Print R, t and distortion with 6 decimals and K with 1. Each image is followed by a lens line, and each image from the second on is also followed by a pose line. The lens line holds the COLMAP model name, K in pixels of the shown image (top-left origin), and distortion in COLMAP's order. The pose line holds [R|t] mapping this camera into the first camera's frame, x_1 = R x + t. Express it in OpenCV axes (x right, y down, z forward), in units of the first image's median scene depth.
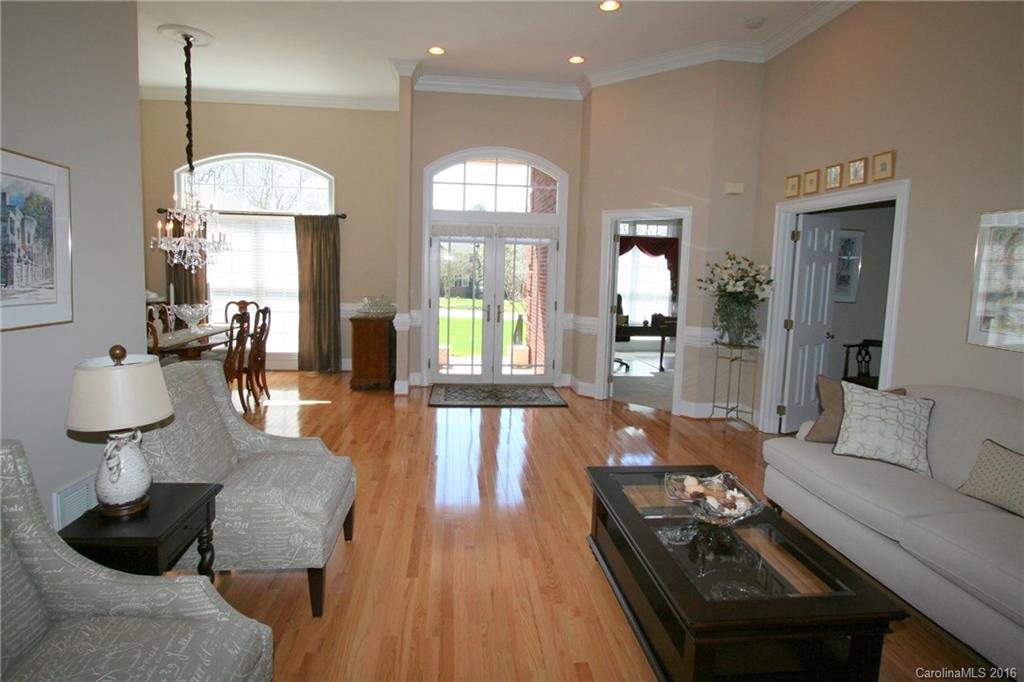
lens RADIAL K [[505.8, 0, 510.6], [0, 505.8, 340.8], [0, 0, 1]] dist [-0.000019, -0.000007]
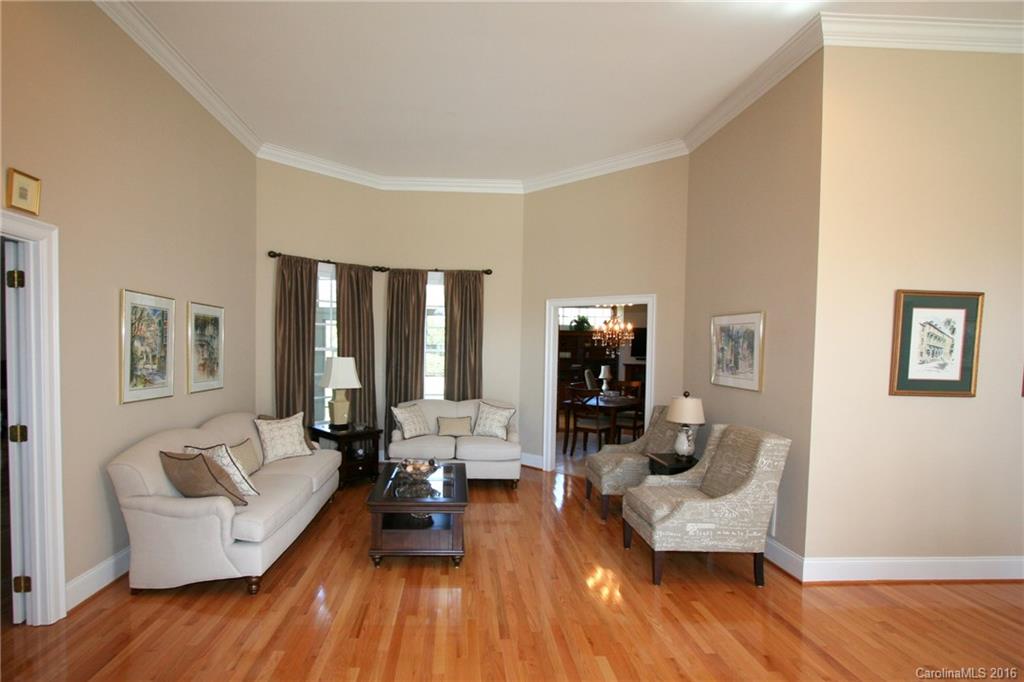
lens RADIAL K [[505.8, 0, 512.0], [0, 505.8, 342.1], [0, 0, 1]] dist [-0.000019, -0.000007]
pose [[-0.996429, -0.047421, 0.069859, -0.079721], [-0.037599, 0.990030, 0.135744, -0.485492], [-0.075600, 0.132633, -0.988278, 3.188830]]
